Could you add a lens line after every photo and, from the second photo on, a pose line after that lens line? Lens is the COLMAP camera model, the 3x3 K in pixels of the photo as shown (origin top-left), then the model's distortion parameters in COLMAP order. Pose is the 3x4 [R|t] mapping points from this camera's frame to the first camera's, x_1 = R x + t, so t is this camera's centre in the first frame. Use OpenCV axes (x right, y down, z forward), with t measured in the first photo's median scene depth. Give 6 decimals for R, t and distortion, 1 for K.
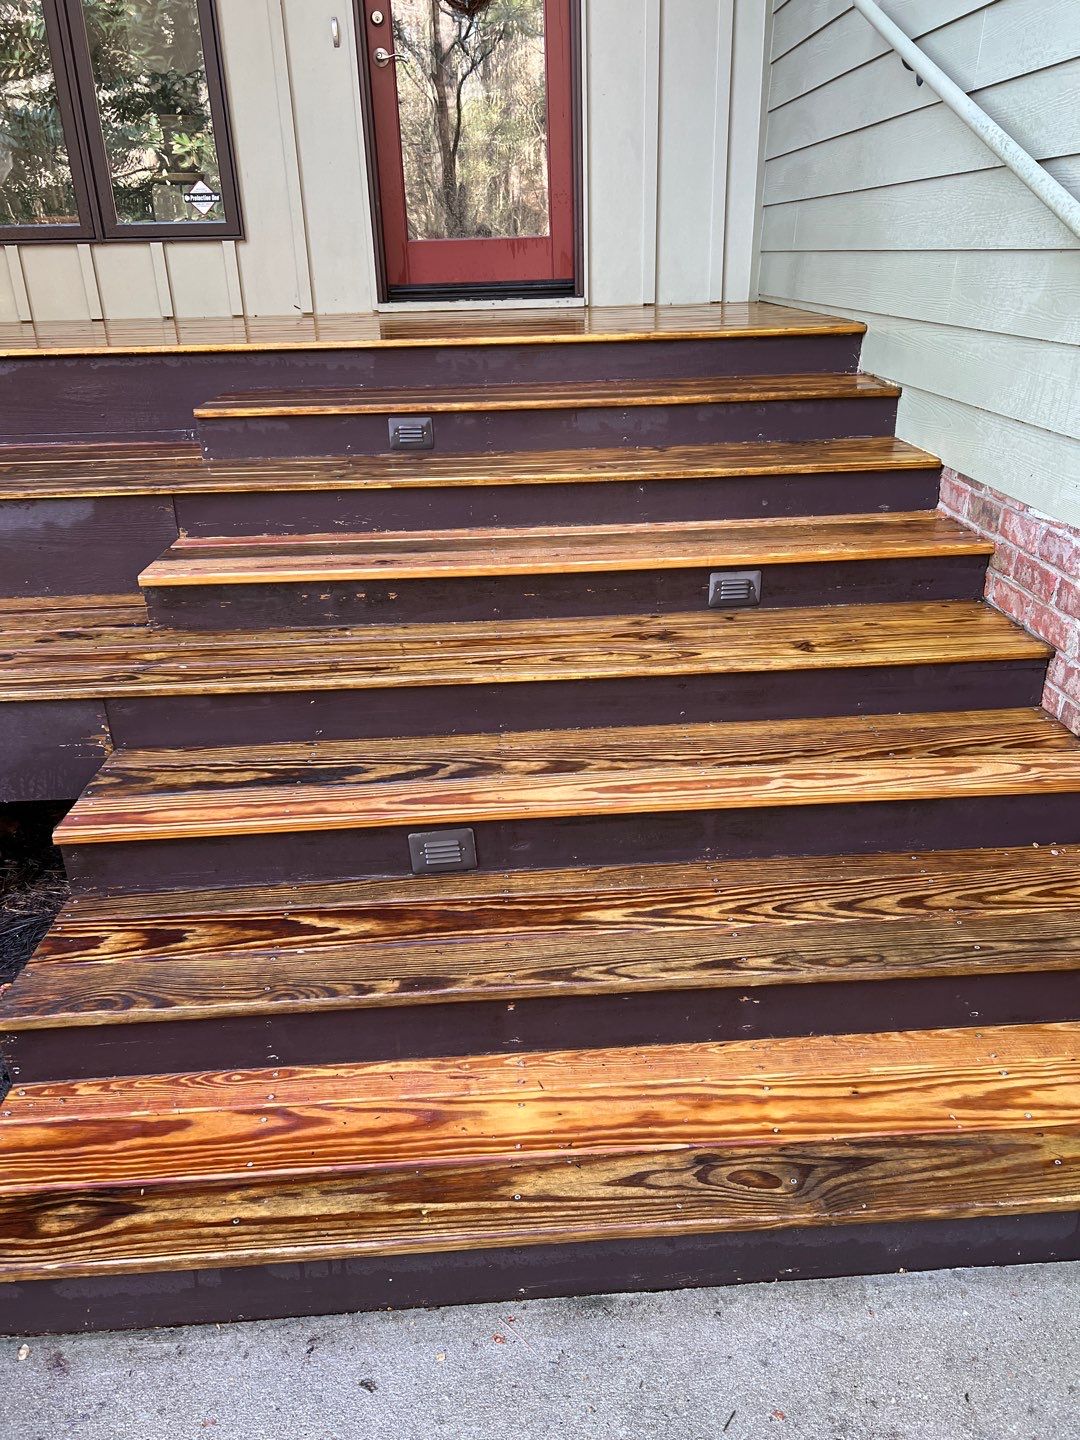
lens RADIAL K [[1085.1, 0, 544.3], [0, 1085.1, 709.5], [0, 0, 1]] dist [0.056888, -0.064321]
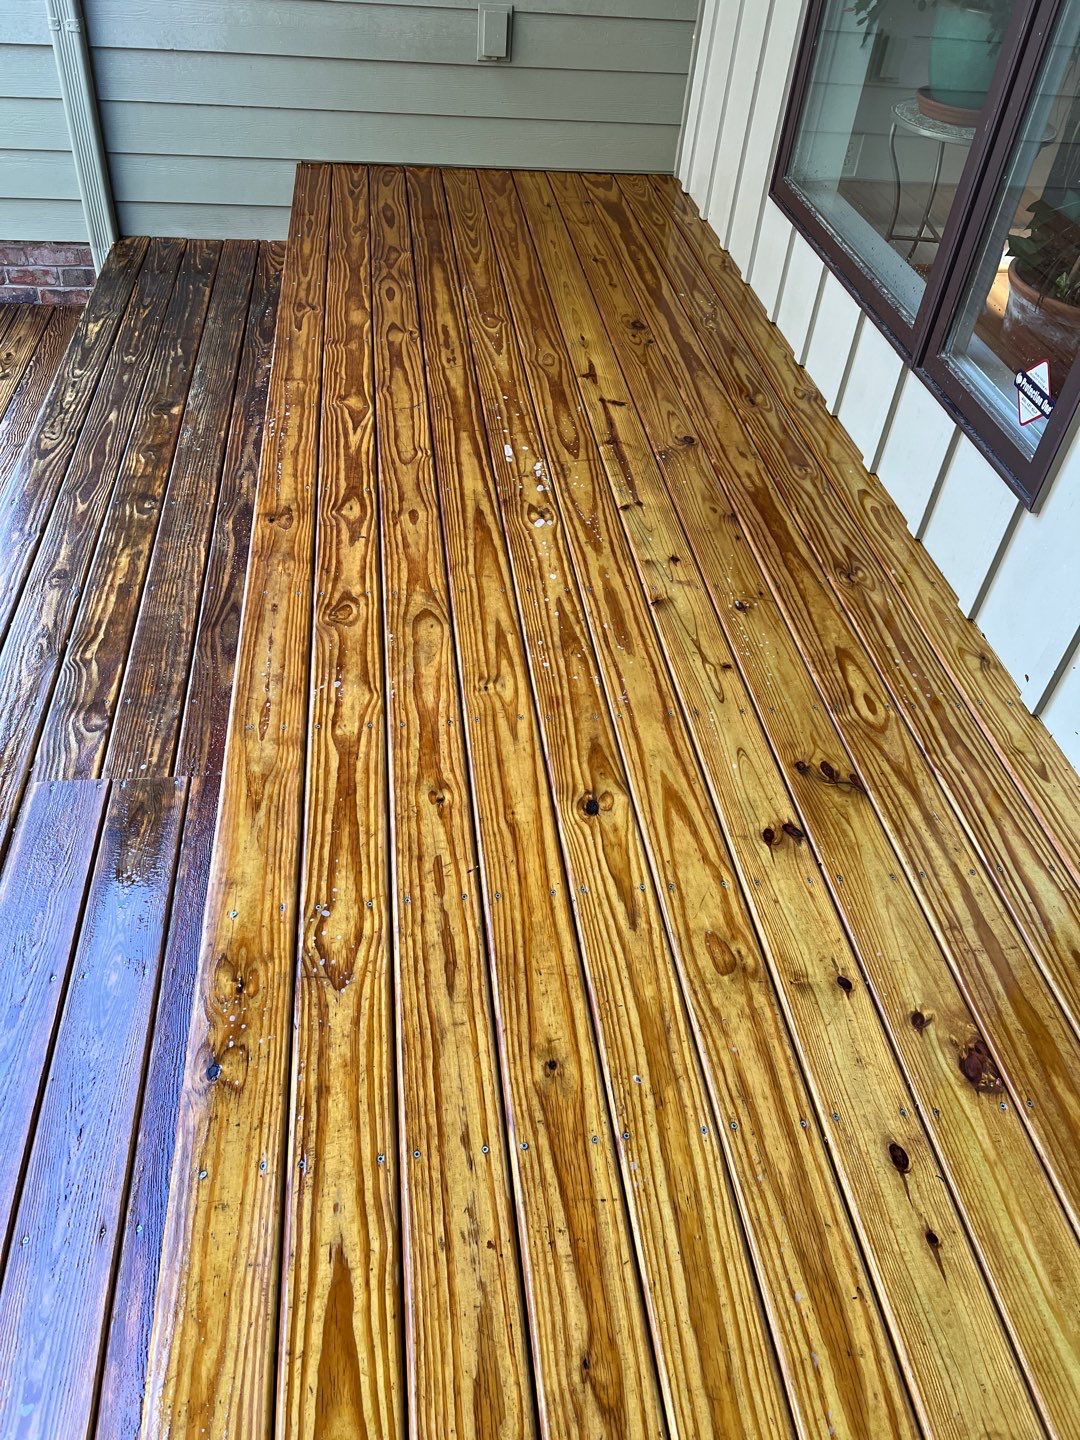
lens RADIAL K [[1085.1, 0, 544.3], [0, 1085.1, 709.5], [0, 0, 1]] dist [0.056888, -0.064321]
pose [[0.068417, 0.695550, -0.715213, 0.169785], [-0.448515, 0.661805, 0.600706, -1.024358], [0.891153, 0.279685, 0.357243, 1.260195]]
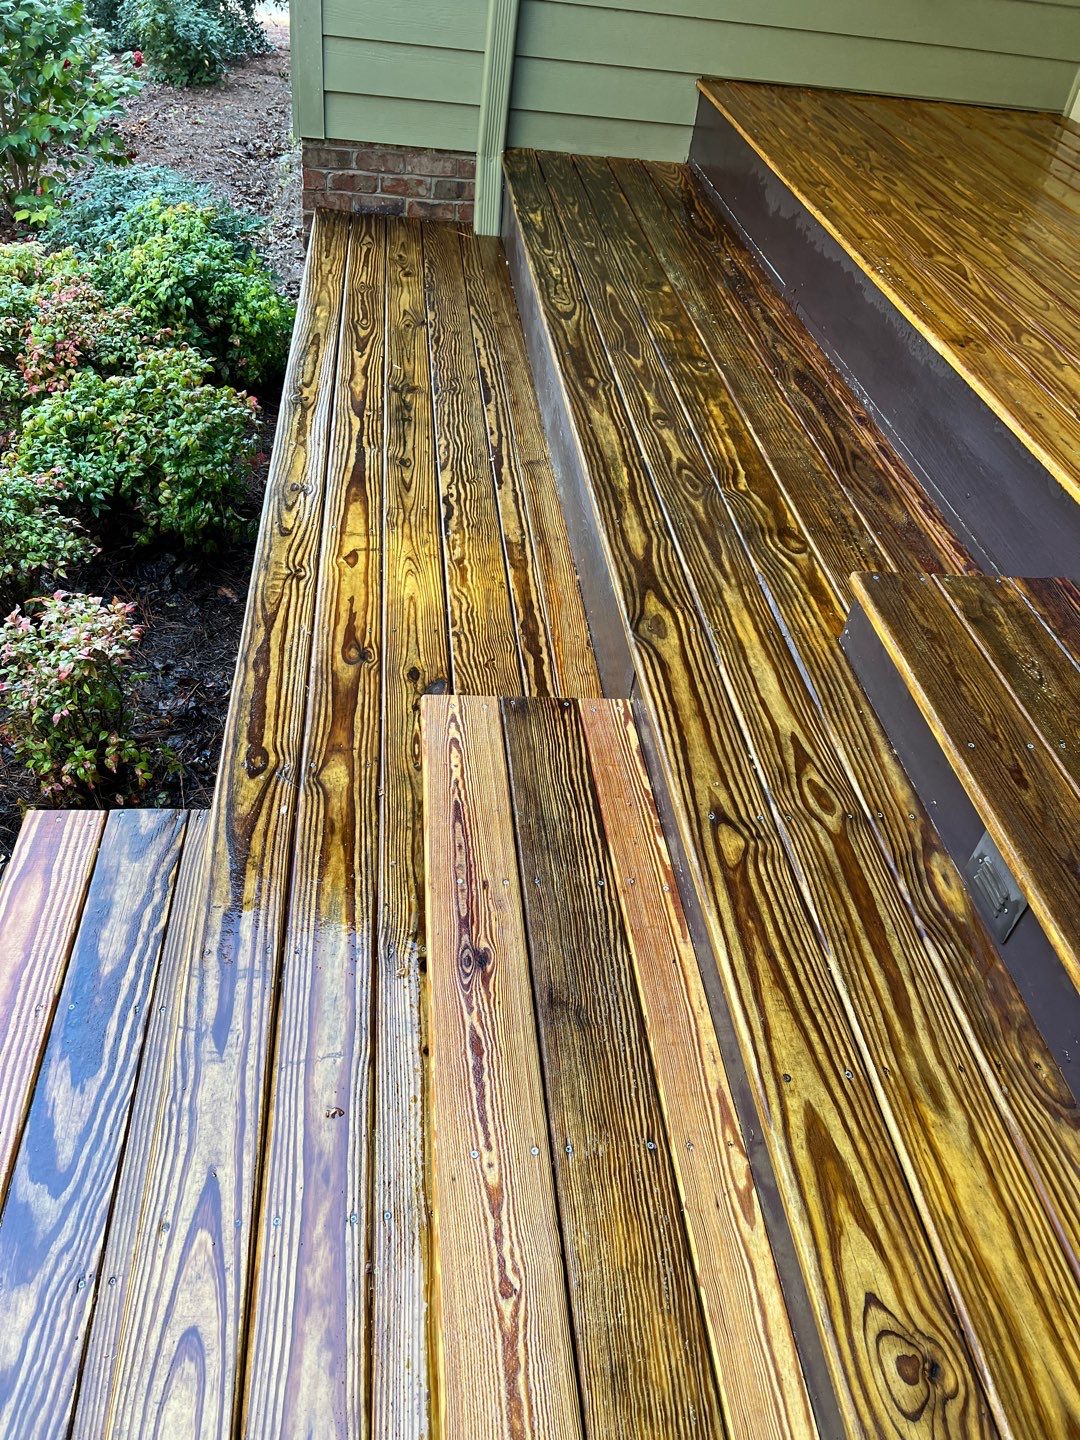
lens RADIAL K [[1085.1, 0, 544.3], [0, 1085.1, 709.5], [0, 0, 1]] dist [0.056888, -0.064321]
pose [[0.043003, 0.665448, -0.745204, 0.194626], [-0.483868, 0.666450, 0.567200, -0.583998], [0.874084, 0.336189, 0.350649, 0.825571]]
